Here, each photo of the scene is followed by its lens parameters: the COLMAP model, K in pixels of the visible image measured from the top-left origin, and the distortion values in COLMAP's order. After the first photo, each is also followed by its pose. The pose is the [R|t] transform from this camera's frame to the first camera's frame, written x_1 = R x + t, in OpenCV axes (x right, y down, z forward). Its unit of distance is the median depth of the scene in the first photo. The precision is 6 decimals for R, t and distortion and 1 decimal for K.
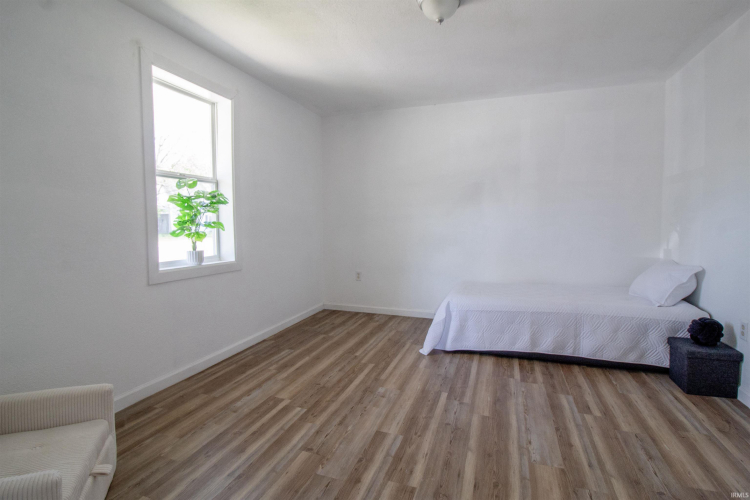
lens RADIAL K [[368.4, 0, 376.2], [0, 368.4, 242.0], [0, 0, 1]] dist [-0.000538, -0.011608]
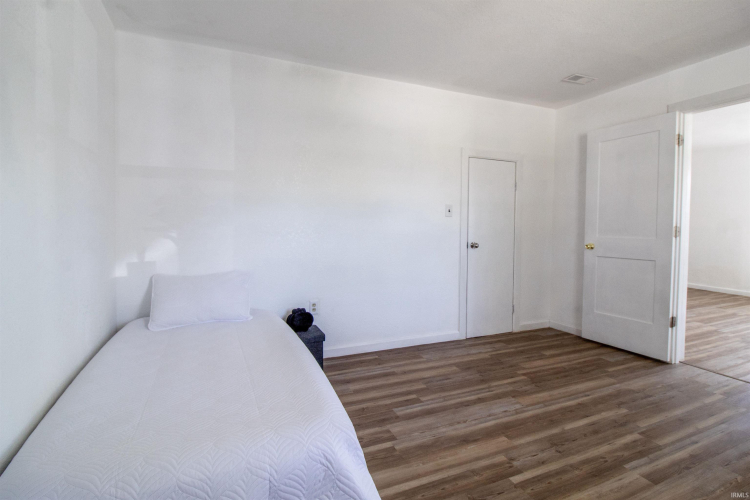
lens RADIAL K [[368.4, 0, 376.2], [0, 368.4, 242.0], [0, 0, 1]] dist [-0.000538, -0.011608]
pose [[-0.673589, -0.037876, 0.738135, -0.152948], [0.036355, 0.995779, 0.084273, -0.114357], [-0.738212, 0.083600, -0.669369, 1.916872]]
